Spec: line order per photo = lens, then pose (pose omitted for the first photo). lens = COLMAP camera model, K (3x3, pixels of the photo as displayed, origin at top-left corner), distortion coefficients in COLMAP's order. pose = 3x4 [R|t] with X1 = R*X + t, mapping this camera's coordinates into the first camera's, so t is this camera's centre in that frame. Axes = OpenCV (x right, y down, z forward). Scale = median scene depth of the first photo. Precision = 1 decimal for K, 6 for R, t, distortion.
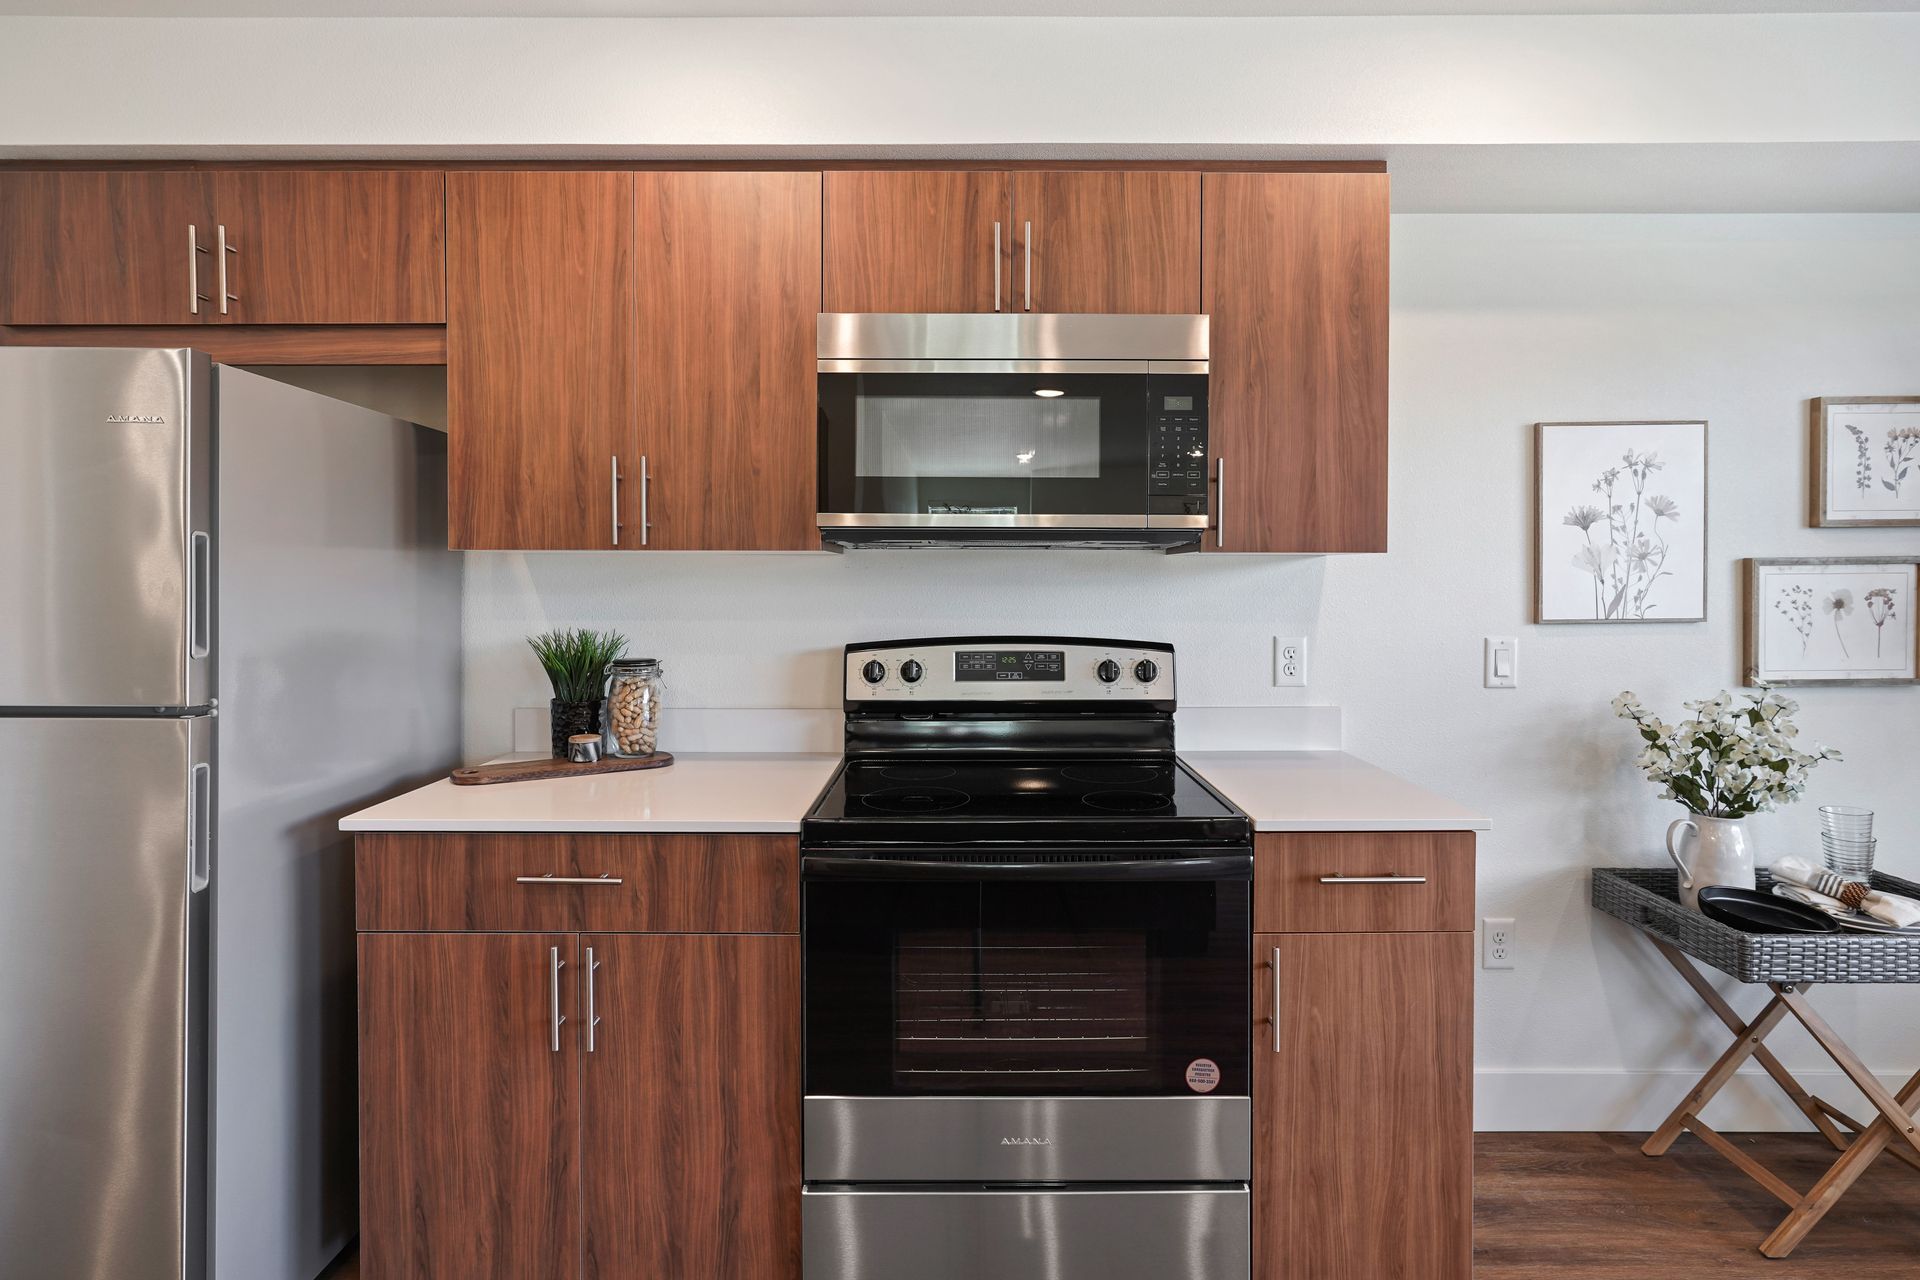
lens RADIAL K [[941.9, 0, 950.5], [0, 941.9, 596.1], [0, 0, 1]] dist [-0.011480, 0.005051]
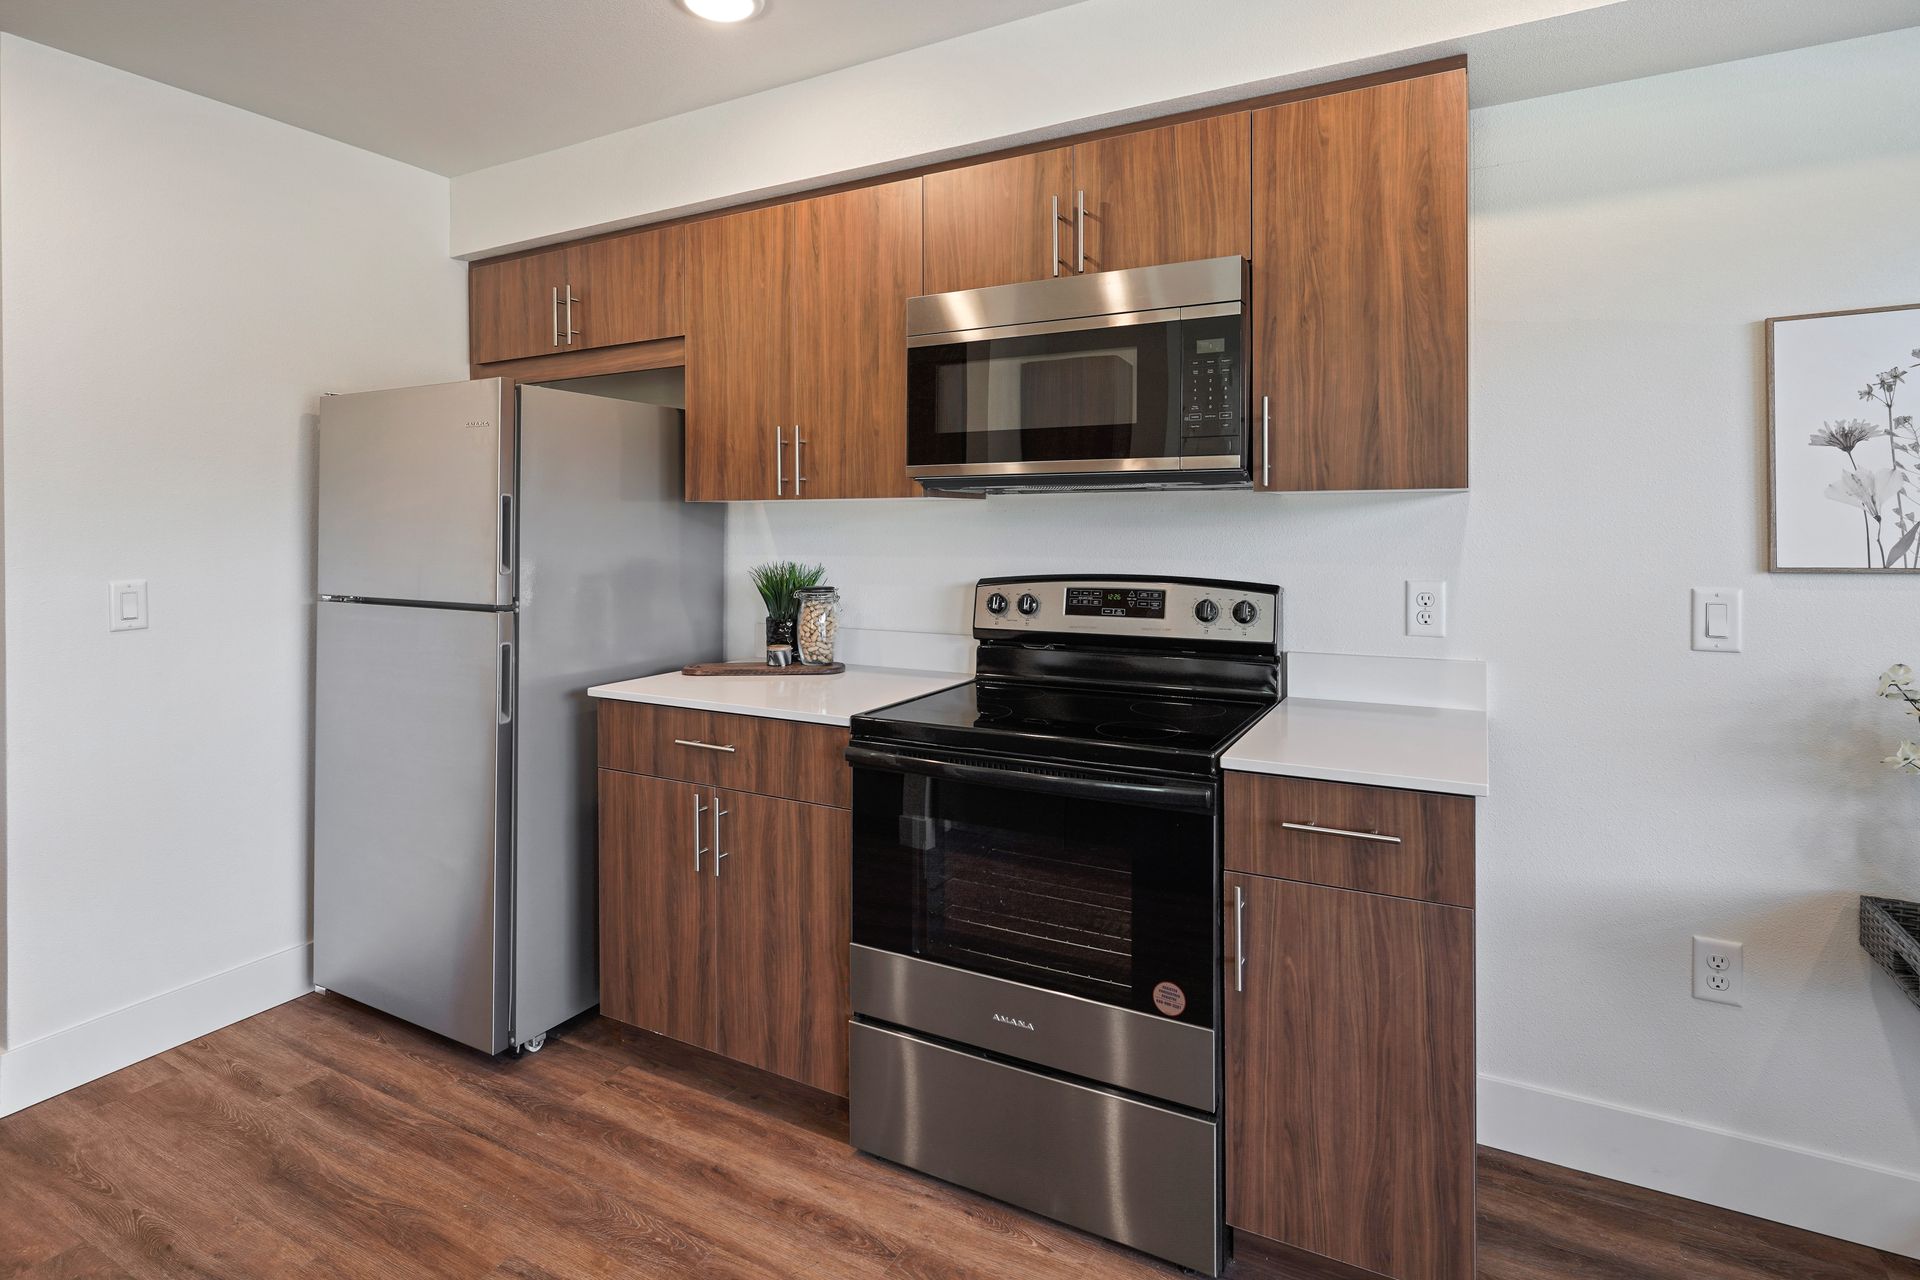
lens RADIAL K [[941.9, 0, 967.1], [0, 941.9, 536.8], [0, 0, 1]] dist [-0.011480, 0.005051]
pose [[0.885707, 0.001321, -0.464243, 0.461090], [-0.003716, 0.999984, -0.004243, 0.006062], [0.464230, 0.005483, 0.885698, -0.018118]]
